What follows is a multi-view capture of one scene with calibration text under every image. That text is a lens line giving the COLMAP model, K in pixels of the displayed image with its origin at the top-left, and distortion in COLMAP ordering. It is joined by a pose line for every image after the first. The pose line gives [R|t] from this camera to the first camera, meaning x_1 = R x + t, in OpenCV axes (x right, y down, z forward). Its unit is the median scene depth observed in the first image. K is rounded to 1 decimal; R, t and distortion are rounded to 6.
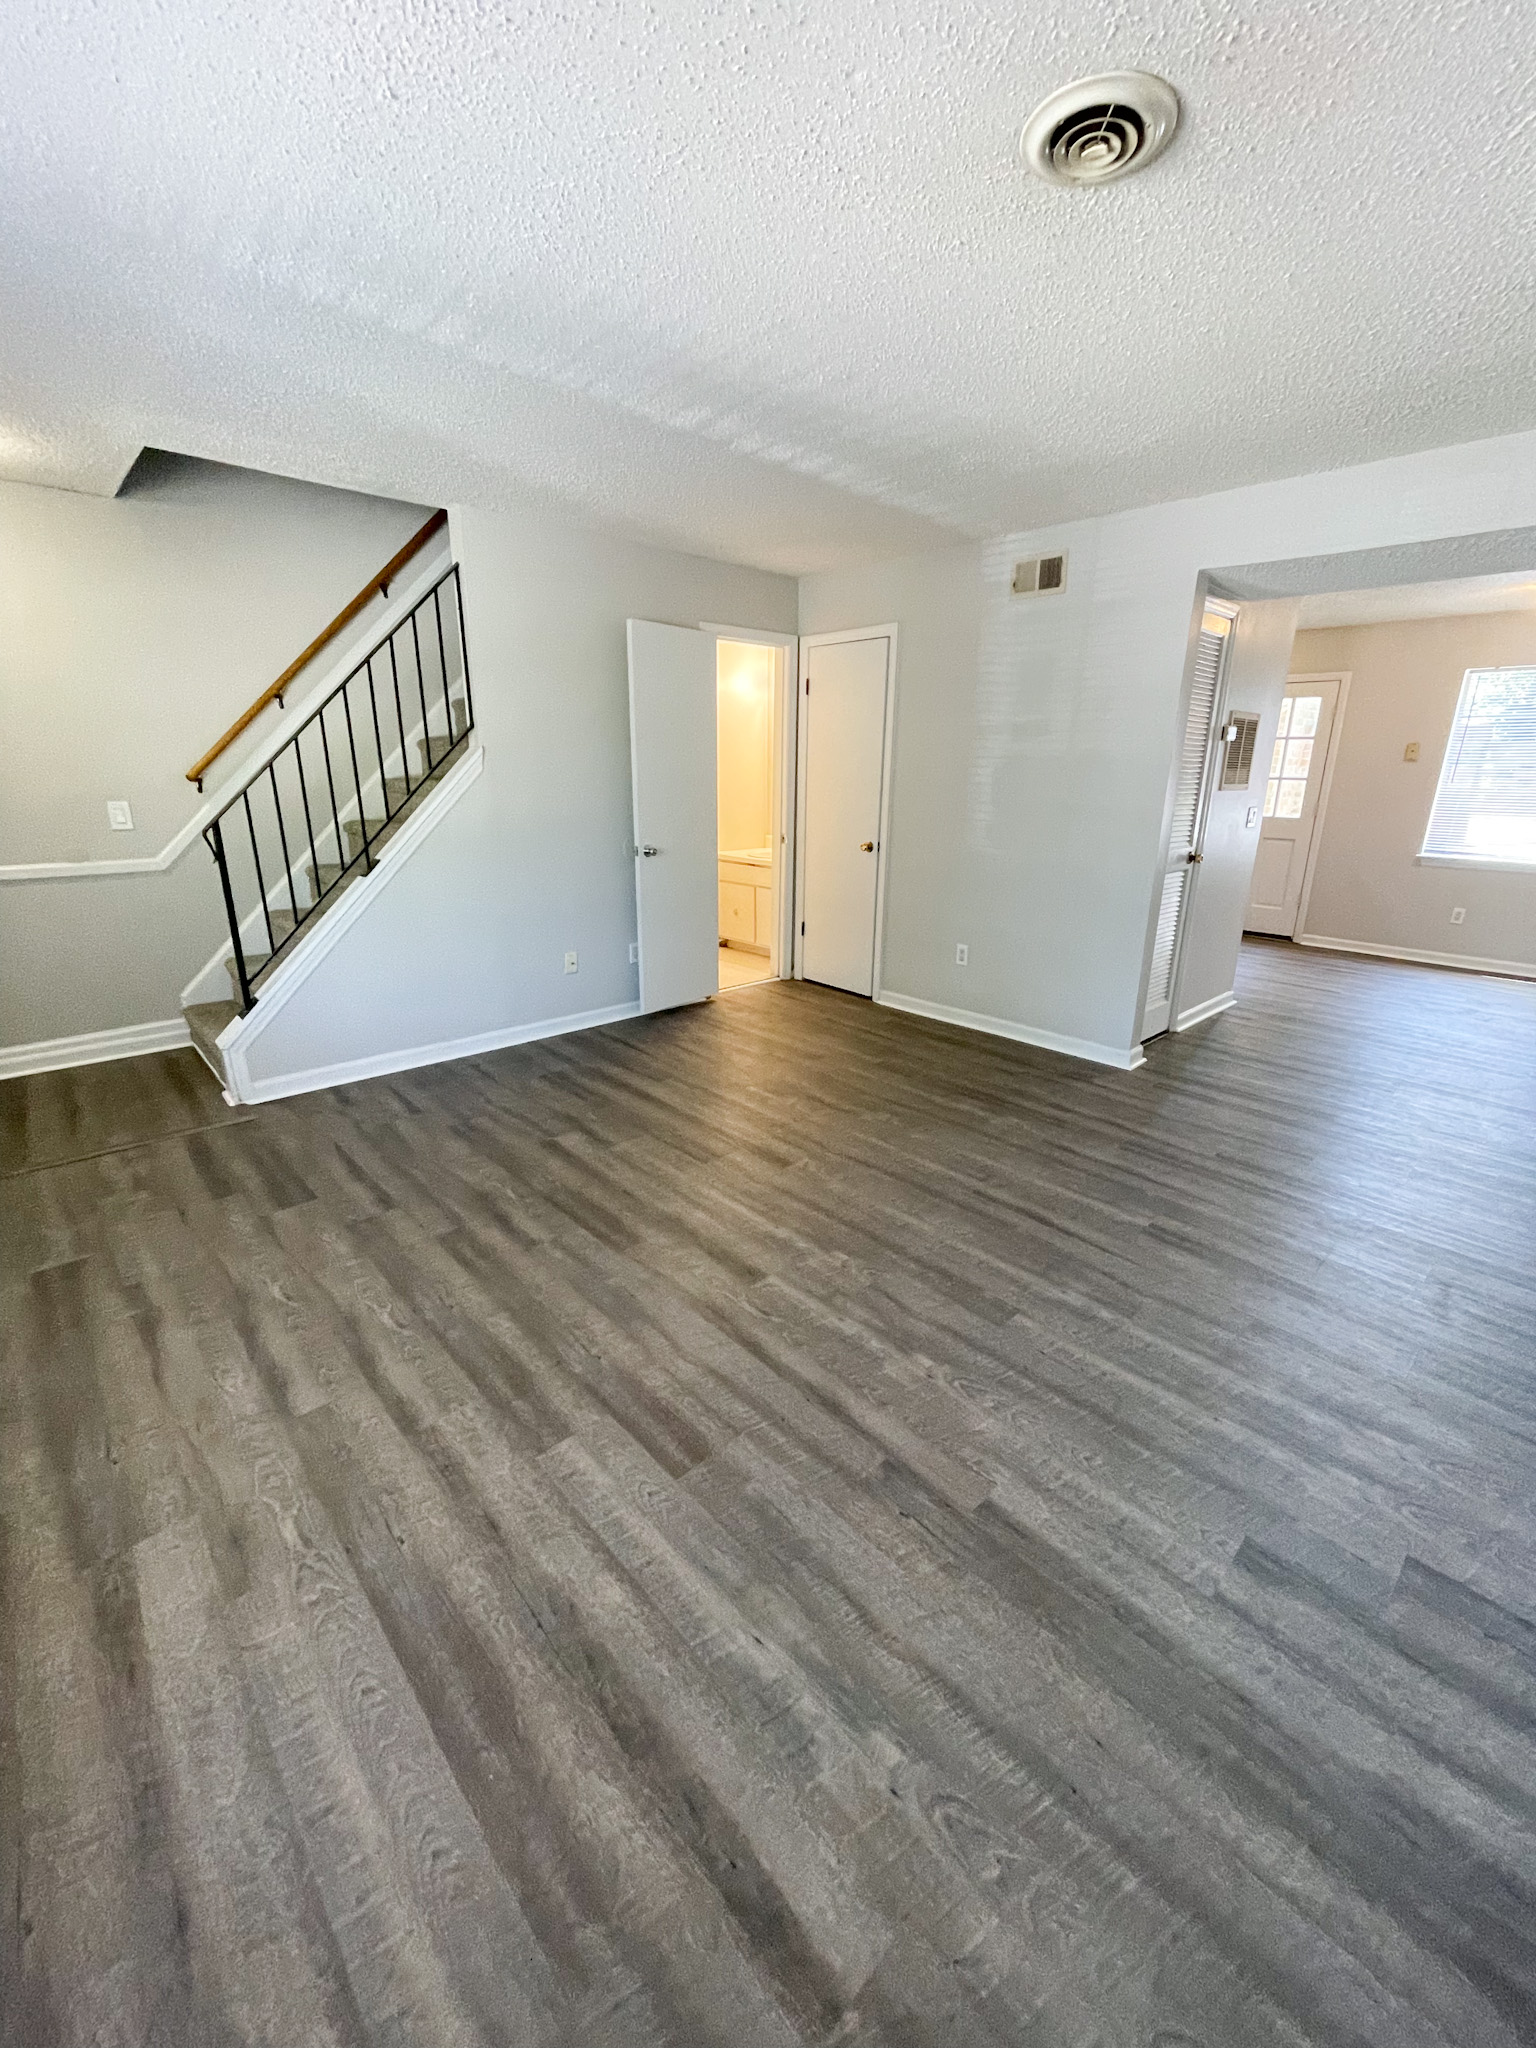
lens RADIAL K [[817.4, 0, 774.6], [0, 817.4, 1020.6], [0, 0, 1]] dist [0.000474, 0.000418]
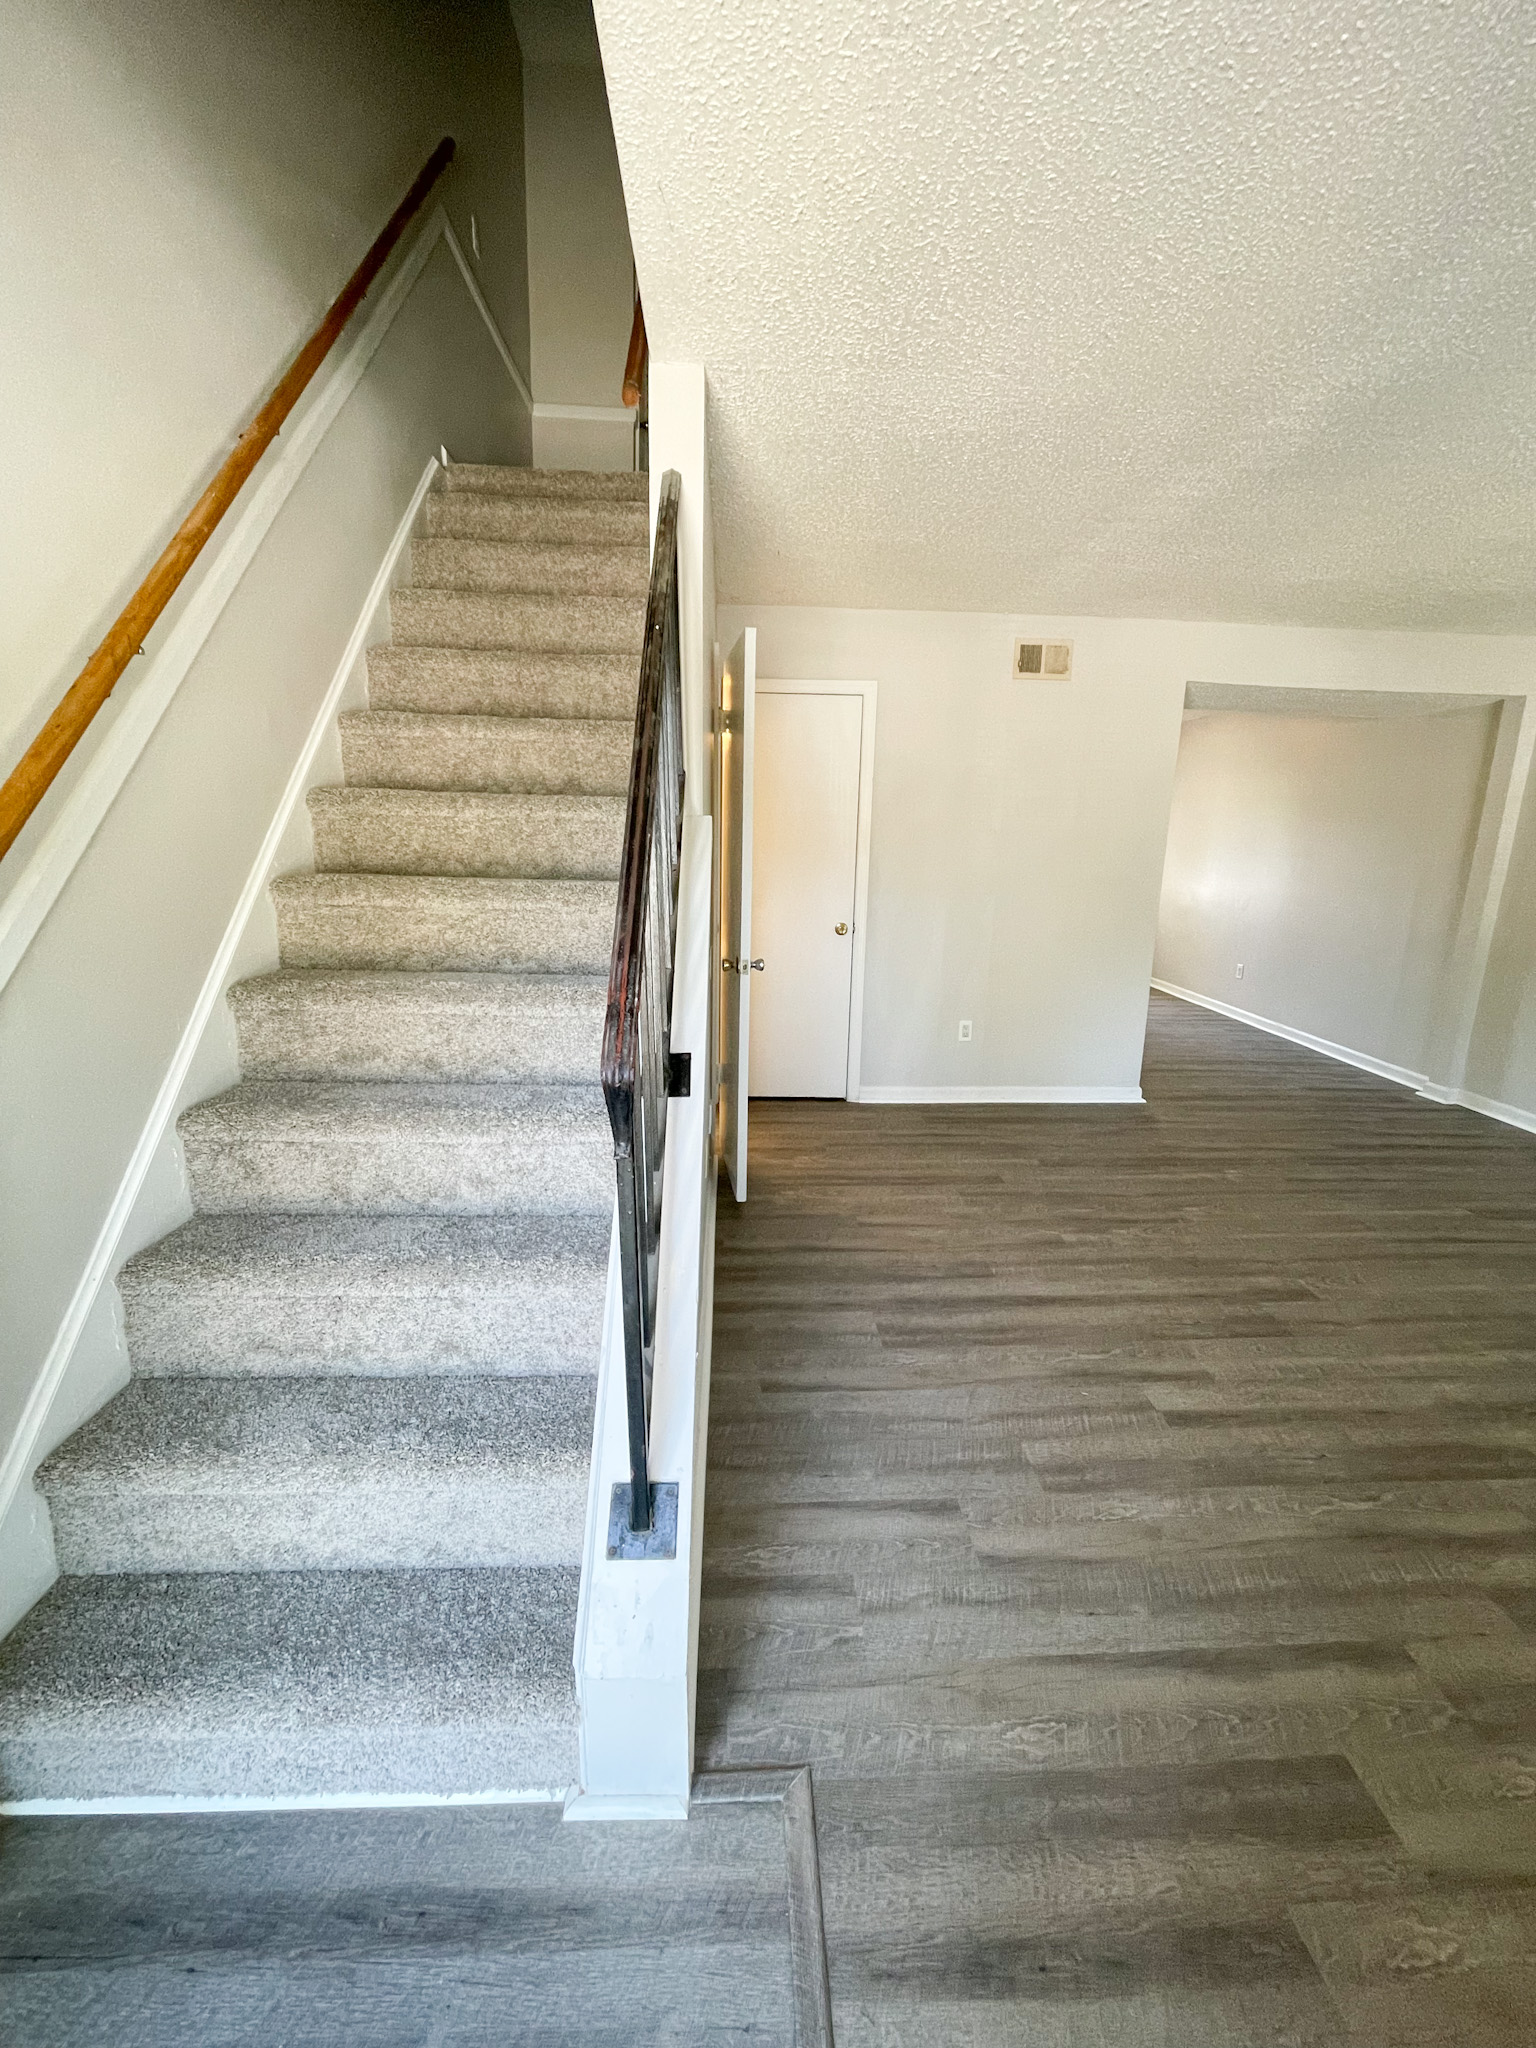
lens RADIAL K [[818.1, 0, 765.0], [0, 818.1, 1036.5], [0, 0, 1]] dist [-0.000188, 0.003283]
pose [[0.643865, -0.187540, 0.741800, -1.253966], [0.214779, 0.974816, 0.060028, -0.357914], [-0.734376, 0.120673, 0.667929, 1.031748]]
